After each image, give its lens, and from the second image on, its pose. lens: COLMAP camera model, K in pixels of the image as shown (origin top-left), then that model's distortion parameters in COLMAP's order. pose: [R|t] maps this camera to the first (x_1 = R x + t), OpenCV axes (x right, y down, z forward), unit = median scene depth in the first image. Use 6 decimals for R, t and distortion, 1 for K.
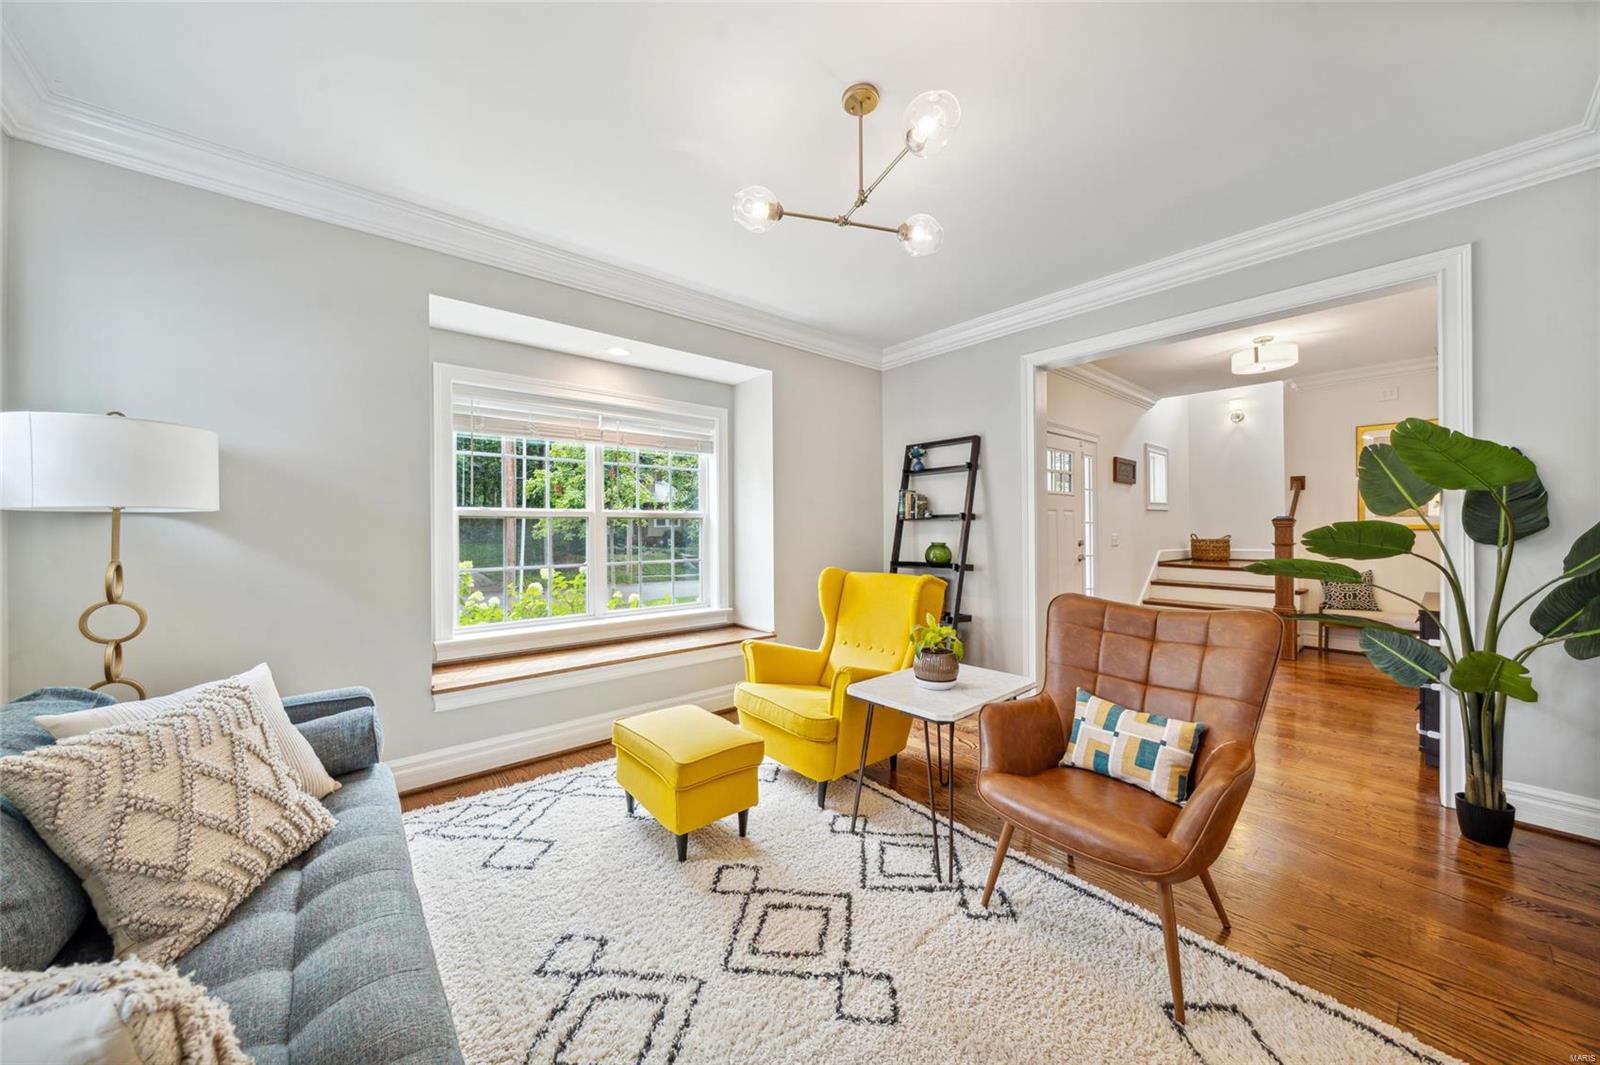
lens RADIAL K [[557.5, 0, 803.4], [0, 557.5, 531.5], [0, 0, 1]] dist [-0.002862, -0.000031]
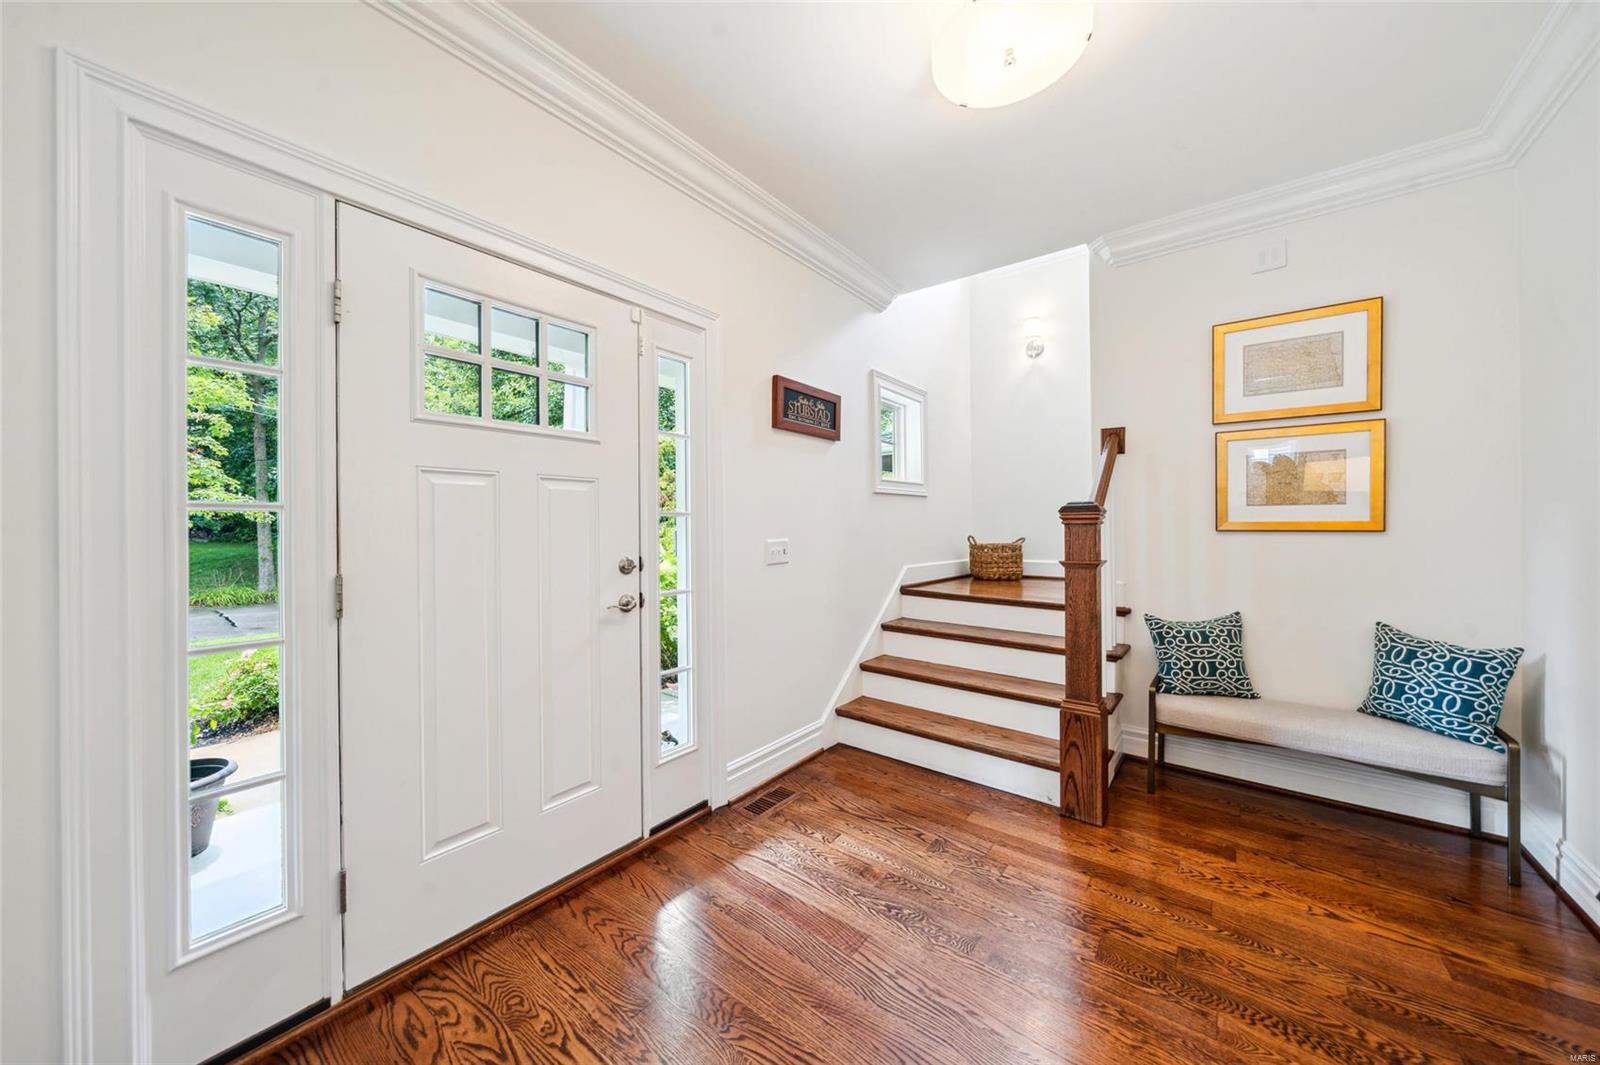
lens RADIAL K [[557.5, 0, 803.6], [0, 557.5, 527.4], [0, 0, 1]] dist [-0.002862, -0.000031]
pose [[0.980549, 0.001955, 0.196264, 0.487059], [-0.001219, 0.999992, -0.003874, -0.002926], [-0.196270, 0.003559, 0.980543, 0.528737]]
